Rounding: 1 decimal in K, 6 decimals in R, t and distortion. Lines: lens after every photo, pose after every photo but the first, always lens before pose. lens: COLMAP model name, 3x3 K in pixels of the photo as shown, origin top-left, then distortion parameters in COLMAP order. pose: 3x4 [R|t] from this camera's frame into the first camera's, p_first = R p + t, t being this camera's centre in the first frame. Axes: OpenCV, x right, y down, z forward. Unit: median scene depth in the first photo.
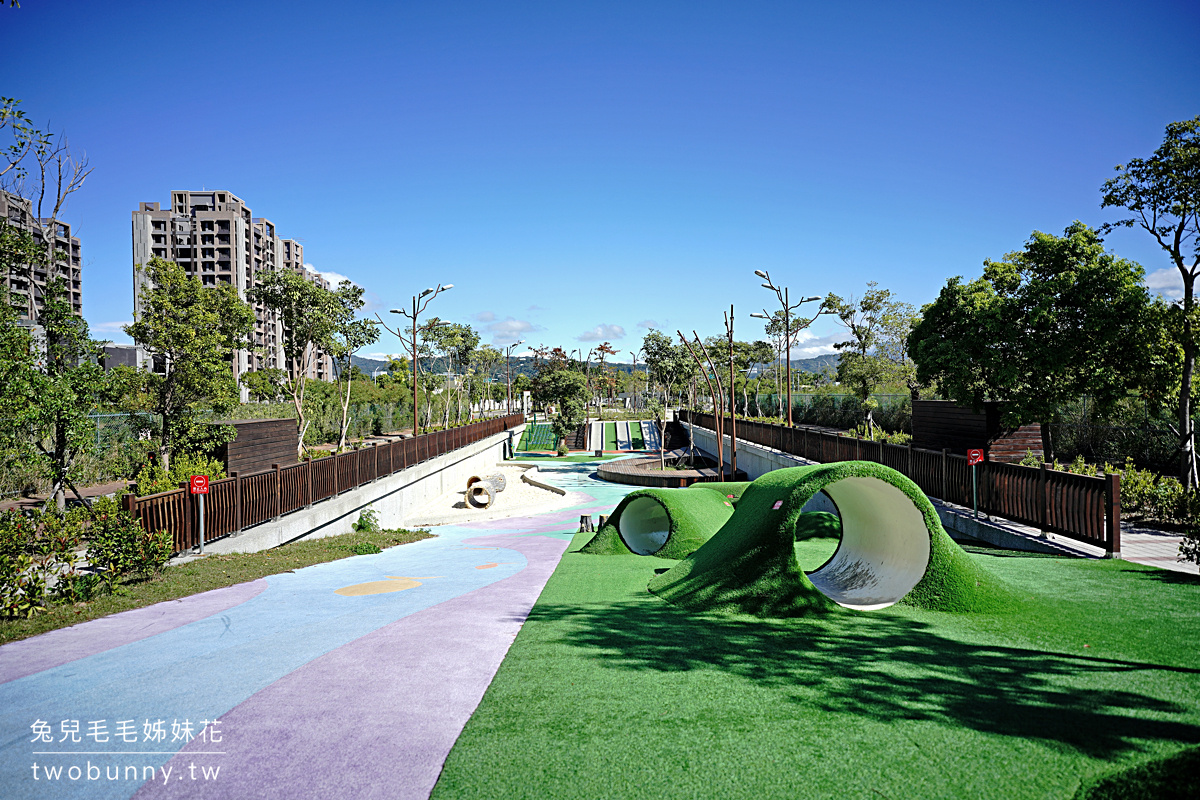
lens RADIAL K [[679.8, 0, 622.8], [0, 679.8, 399.3], [0, 0, 1]] dist [-0.003830, 0.000952]
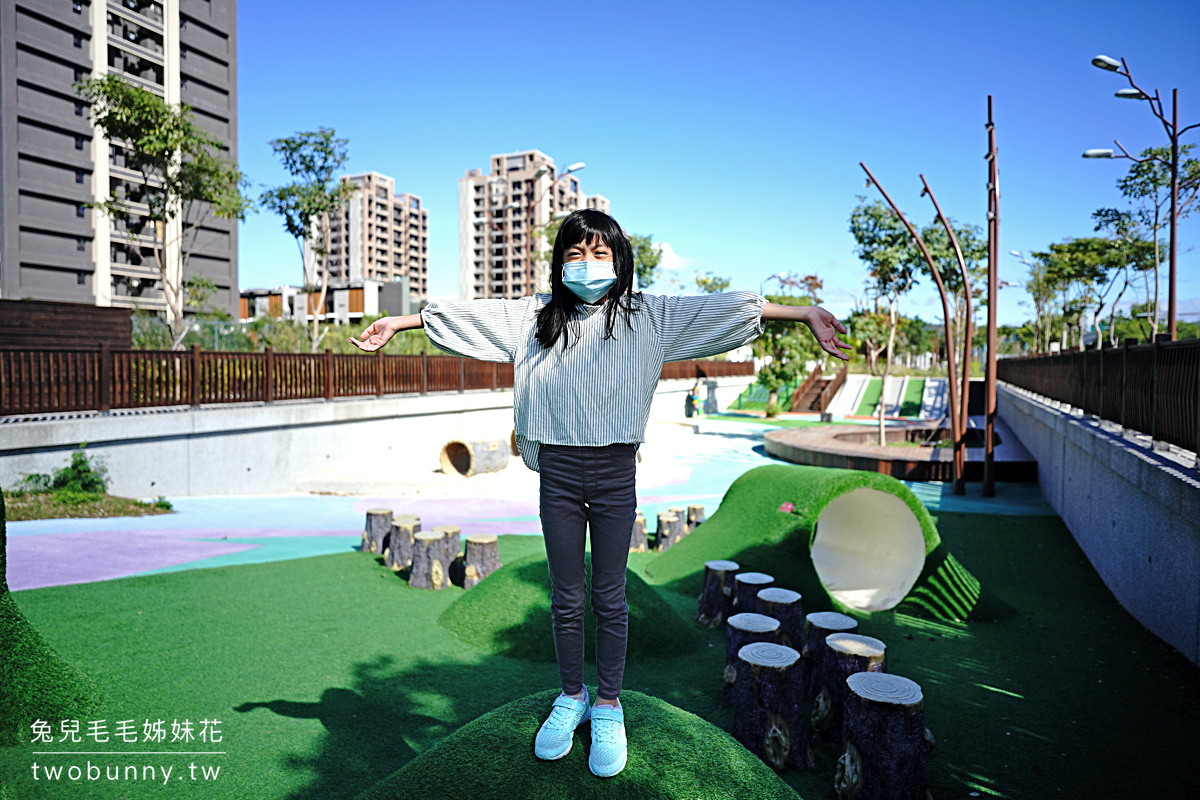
lens RADIAL K [[714.4, 0, 596.9], [0, 714.4, 395.2], [0, 0, 1]] dist [-0.016845, 0.000518]
pose [[0.874707, 0.043468, -0.482699, 0.035798], [-0.023851, 0.998624, 0.046707, 0.010663], [0.484065, -0.029342, 0.874540, 0.095057]]
